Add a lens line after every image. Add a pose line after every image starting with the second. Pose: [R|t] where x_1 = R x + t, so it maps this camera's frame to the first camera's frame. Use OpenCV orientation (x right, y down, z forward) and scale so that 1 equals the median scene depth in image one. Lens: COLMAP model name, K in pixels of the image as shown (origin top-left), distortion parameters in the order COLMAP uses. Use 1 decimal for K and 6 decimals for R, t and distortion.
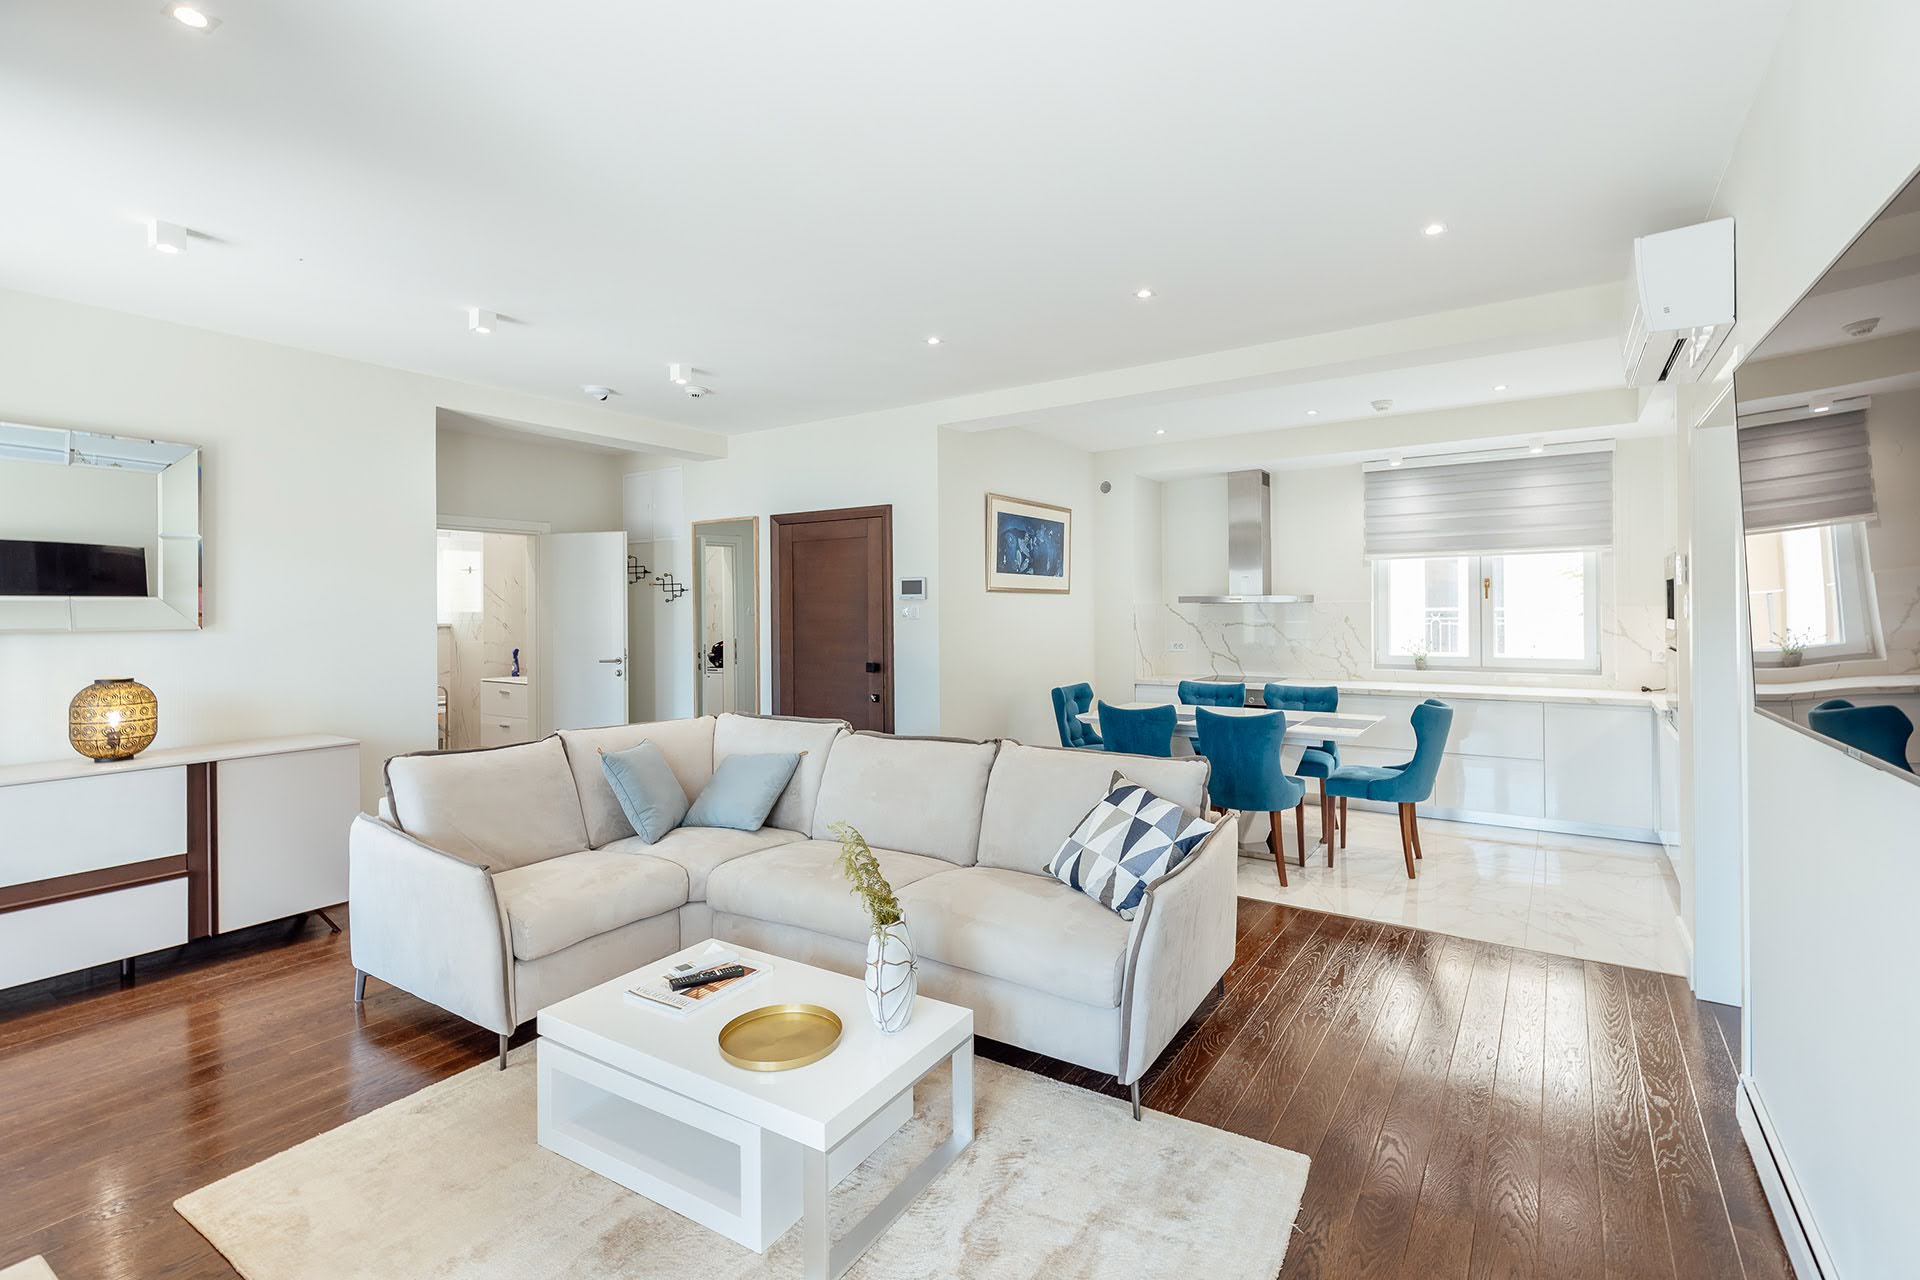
lens RADIAL K [[862.6, 0, 991.4], [0, 862.6, 601.4], [0, 0, 1]] dist [-0.002063, -0.000336]
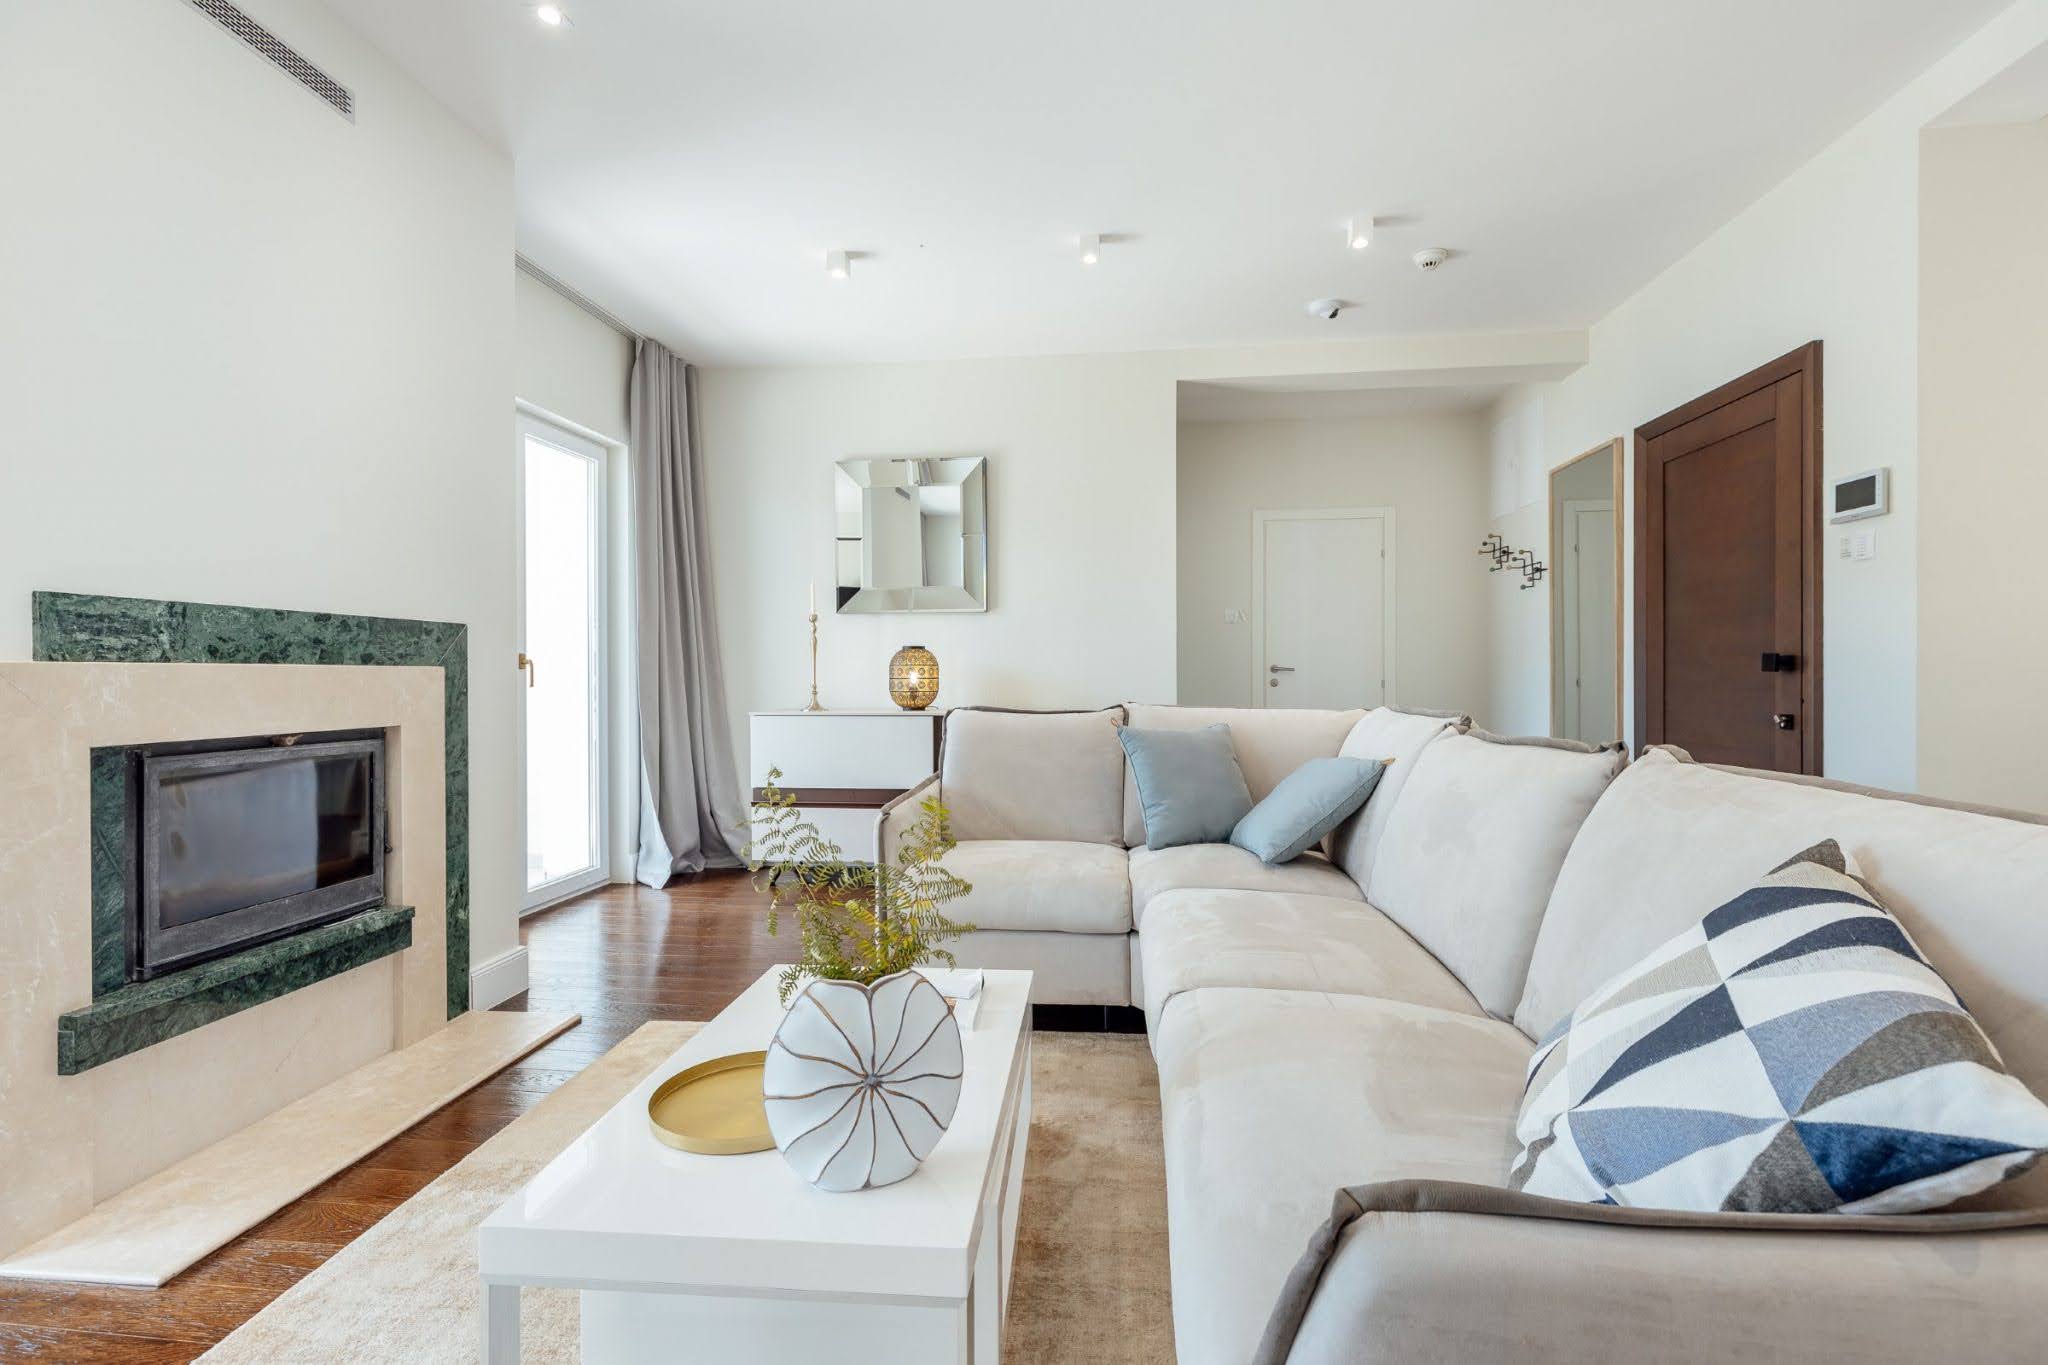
lens RADIAL K [[921.1, 0, 1027.9], [0, 921.1, 675.5], [0, 0, 1]] dist [0.000670, -0.000003]
pose [[0.434131, 0.005272, -0.900834, 0.187433], [0.008921, 0.999909, 0.010151, 0.081831], [0.900806, -0.012443, 0.434044, 0.376923]]
